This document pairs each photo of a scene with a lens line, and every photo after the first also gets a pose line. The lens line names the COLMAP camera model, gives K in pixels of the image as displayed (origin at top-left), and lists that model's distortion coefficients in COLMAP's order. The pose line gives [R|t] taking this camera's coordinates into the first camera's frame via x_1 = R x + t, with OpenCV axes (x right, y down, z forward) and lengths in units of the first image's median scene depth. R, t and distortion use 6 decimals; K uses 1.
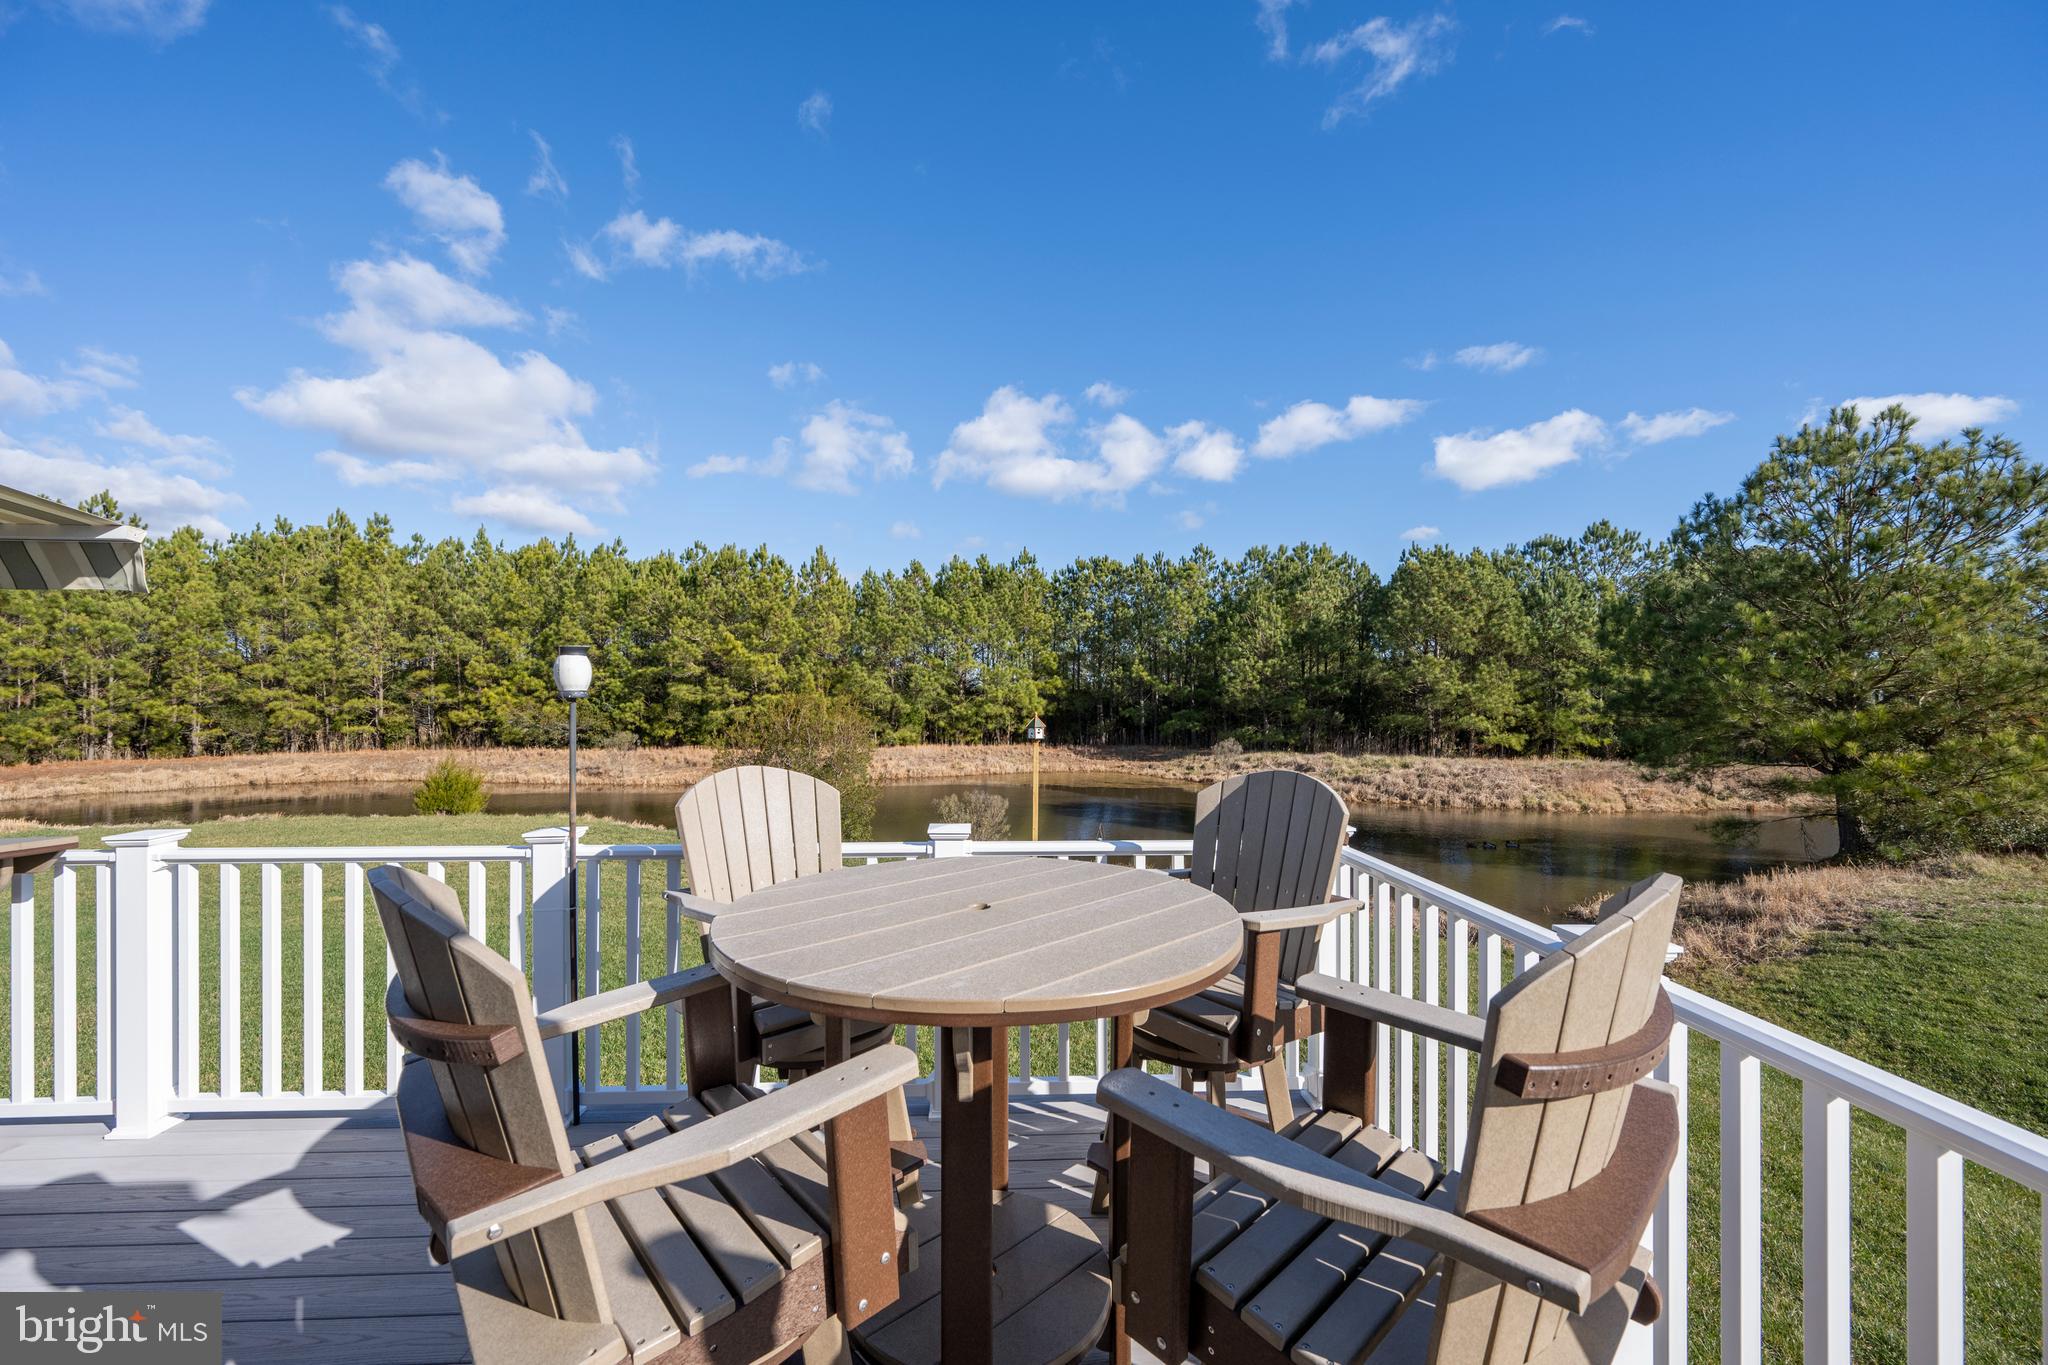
lens RADIAL K [[823.7, 0, 1022.0], [0, 823.7, 687.7], [0, 0, 1]] dist [0.002773, -0.000164]
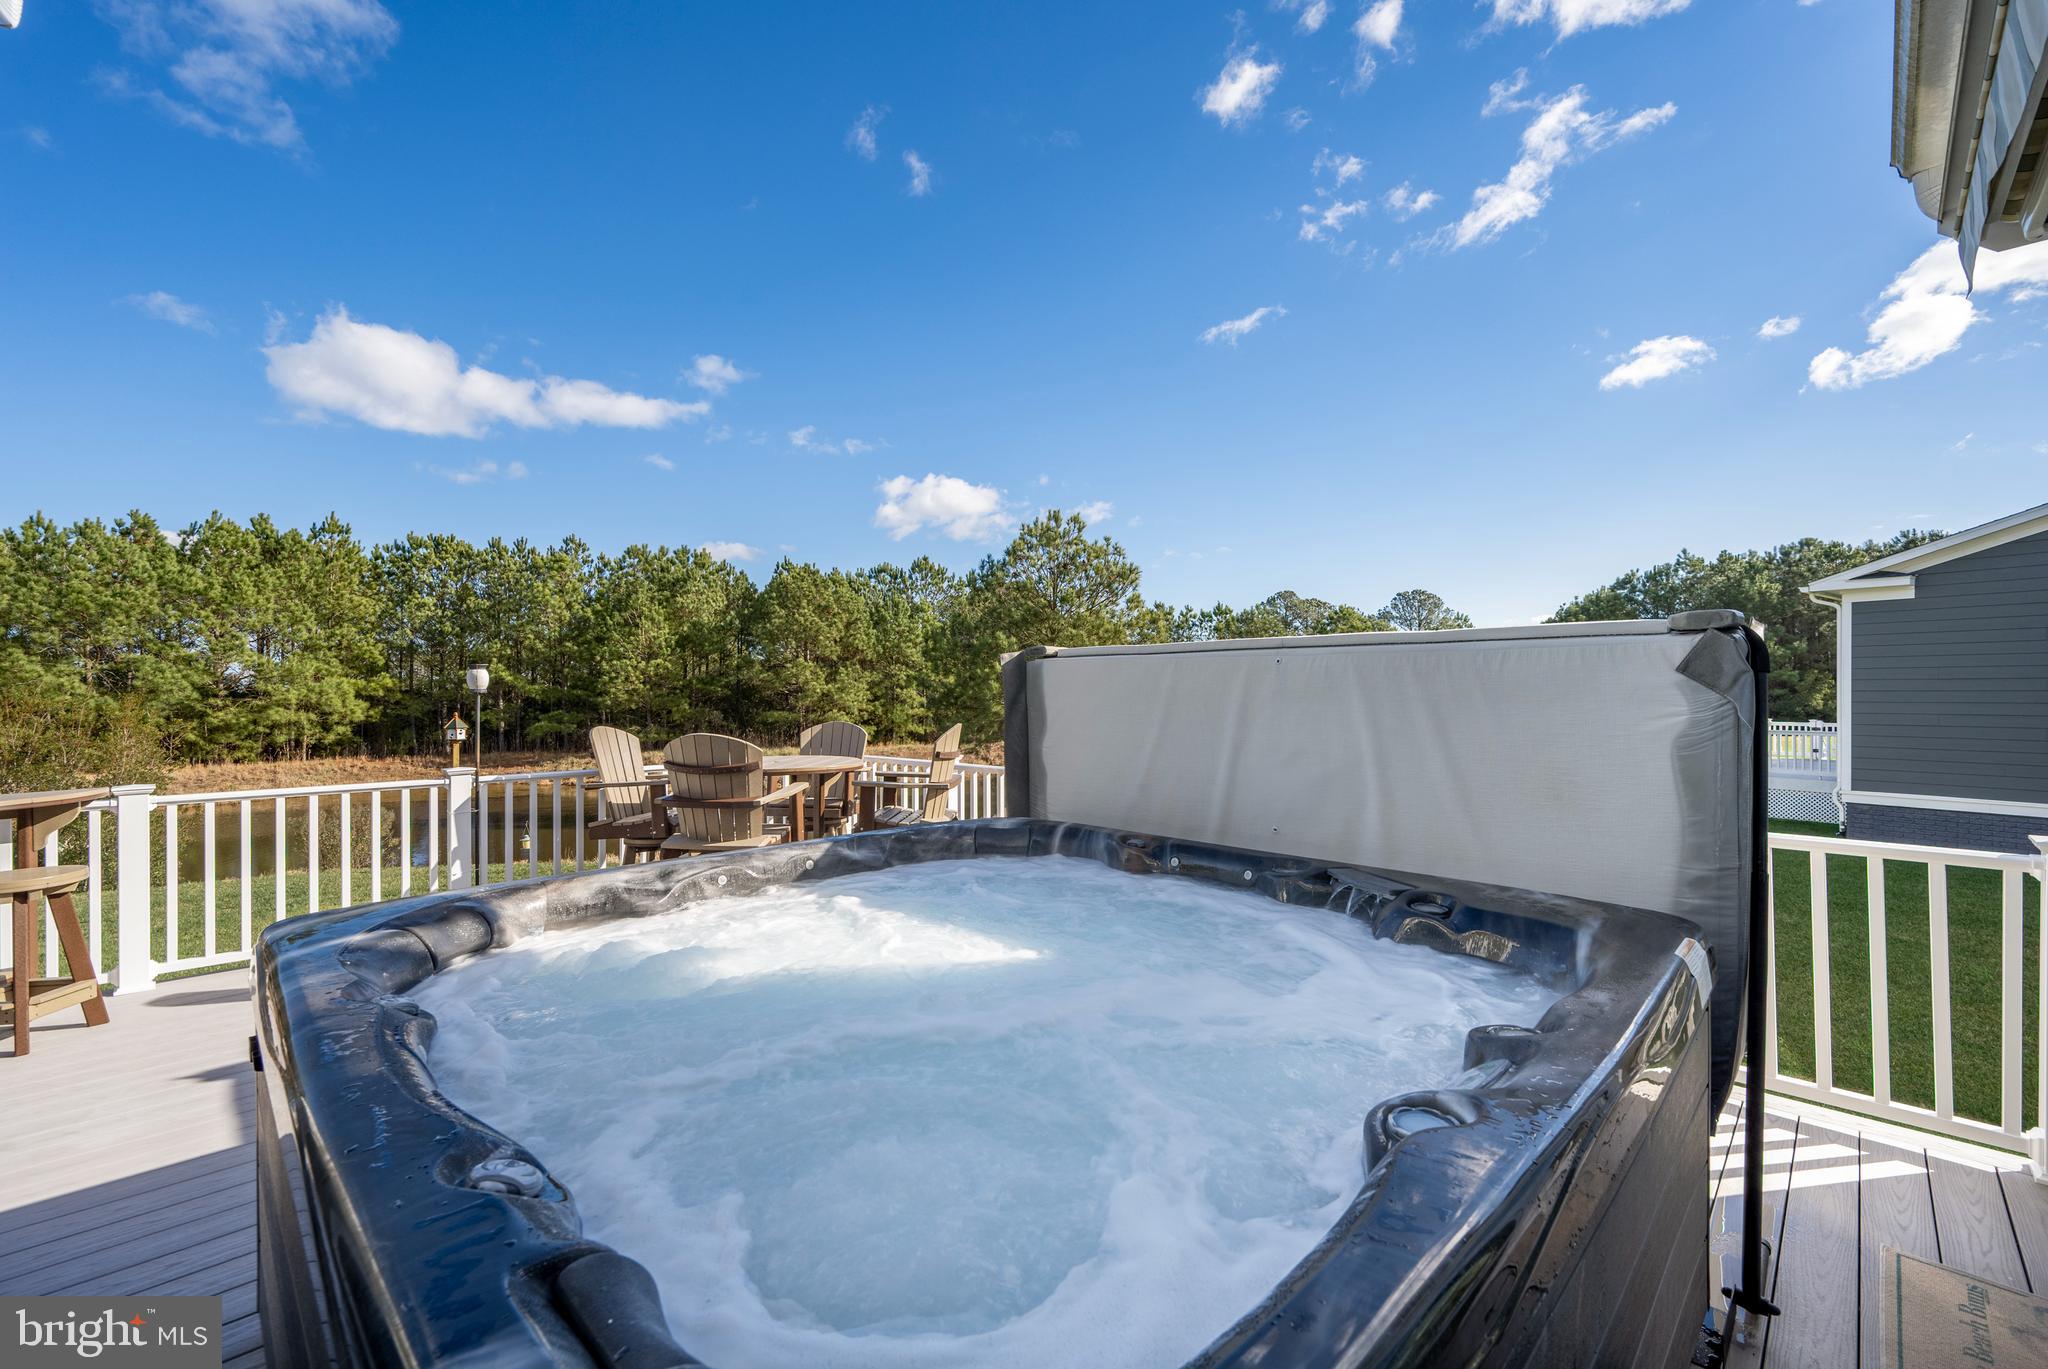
lens RADIAL K [[852.7, 0, 1023.0], [0, 852.7, 693.3], [0, 0, 1]] dist [-0.001451, -0.000786]
pose [[0.741001, -0.004286, 0.671490, -0.067296], [-0.000007, 0.999980, 0.006390, -0.000067], [-0.671504, -0.004740, 0.740986, -0.078283]]
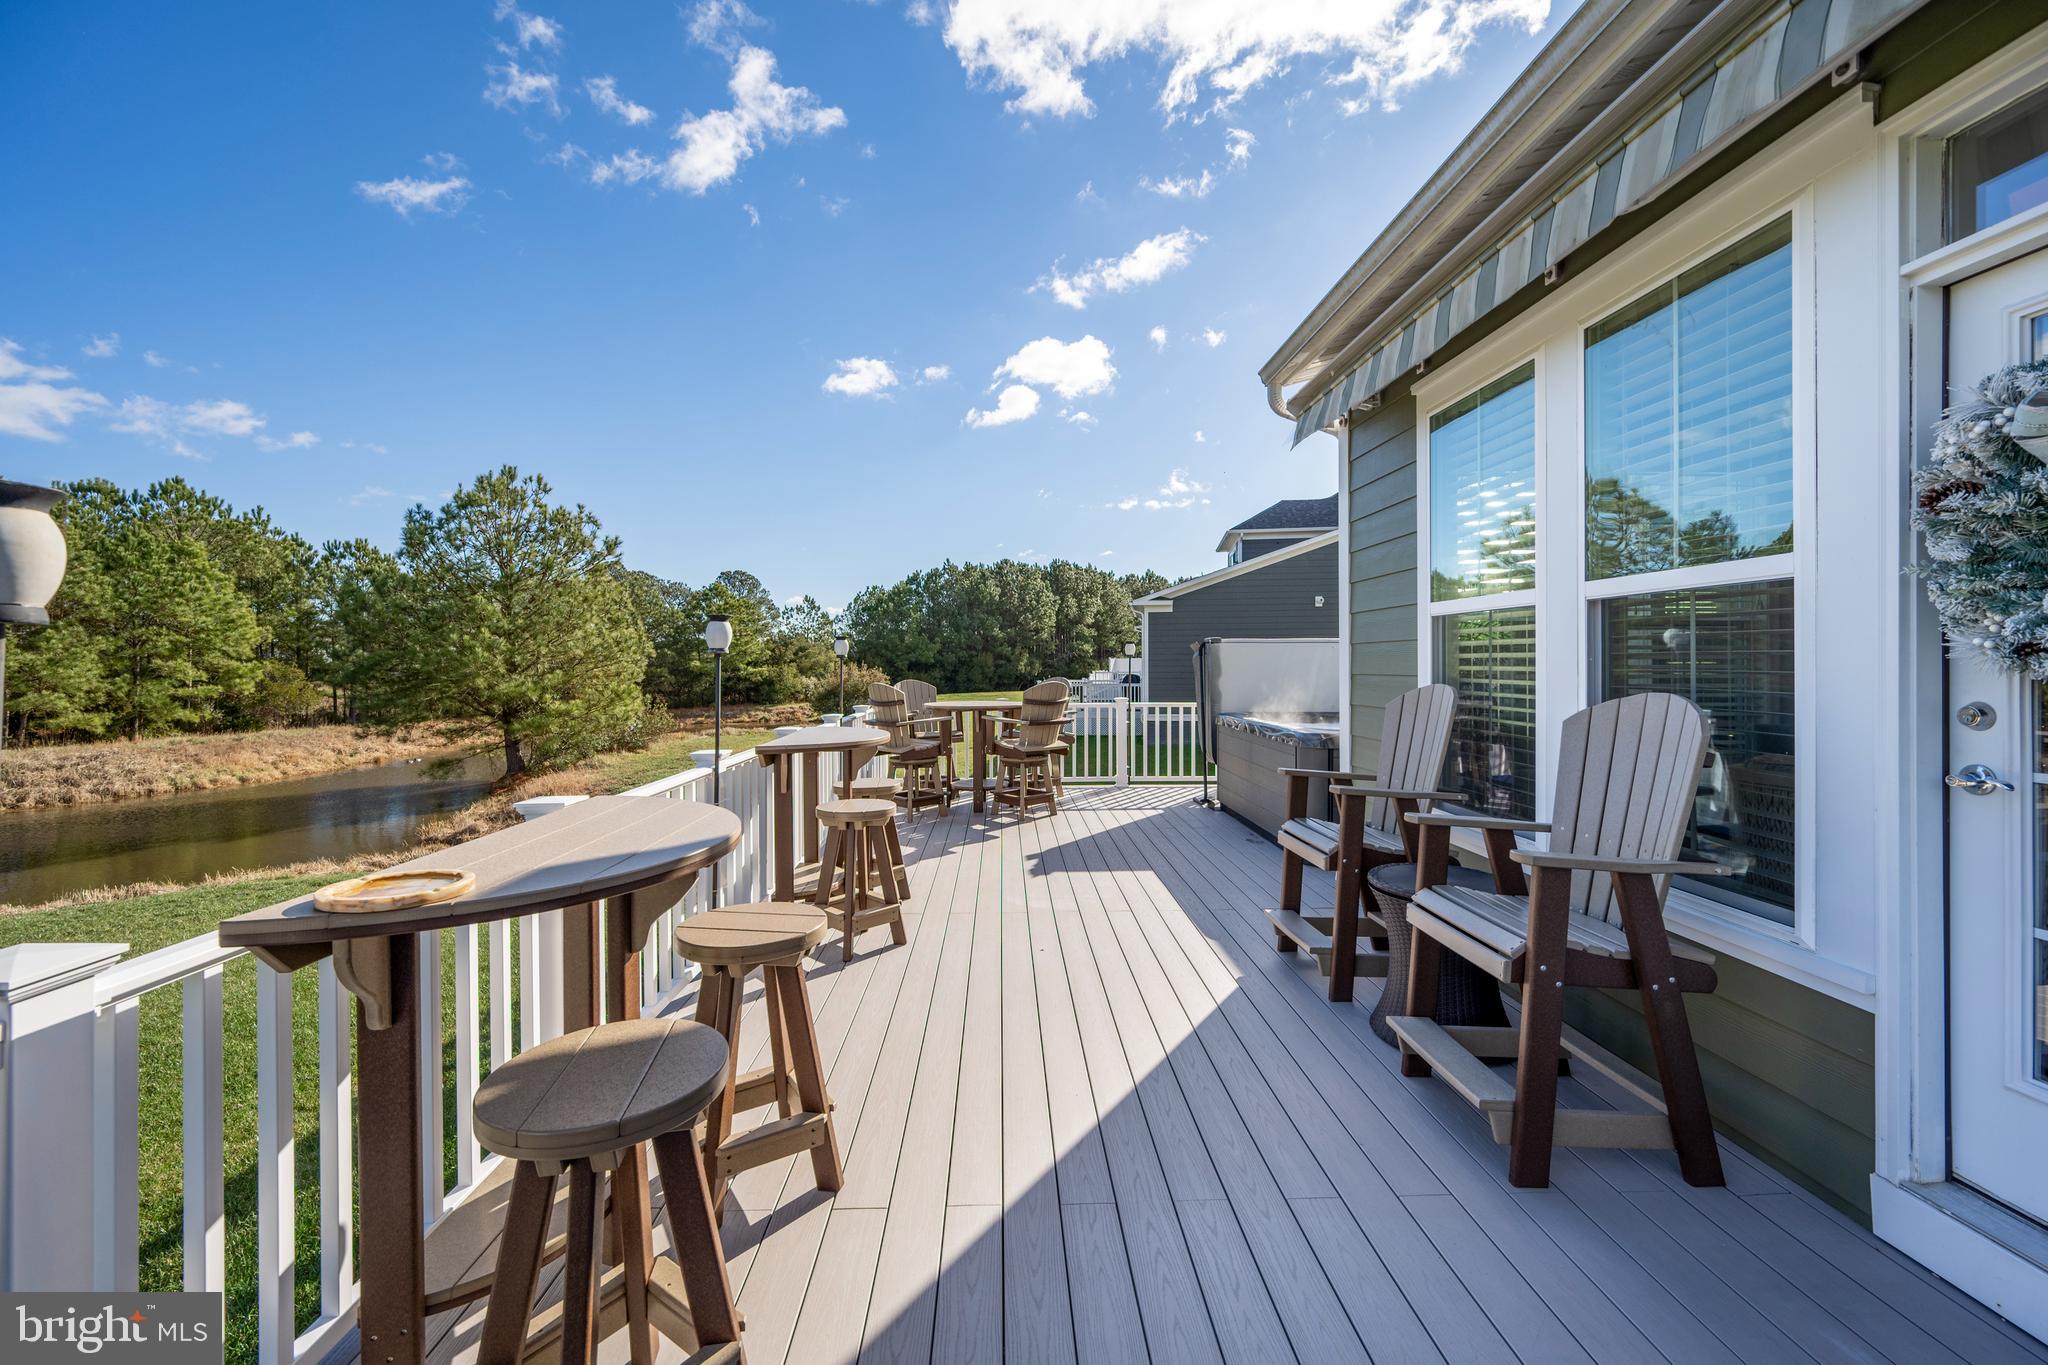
lens RADIAL K [[823.7, 0, 1015.6], [0, 823.7, 661.9], [0, 0, 1]] dist [0.002773, -0.000164]
pose [[0.031194, -0.003123, 0.999508, -0.199074], [-0.000246, 0.999995, 0.003133, 0.000438], [-0.999513, -0.000344, 0.031193, 0.031231]]
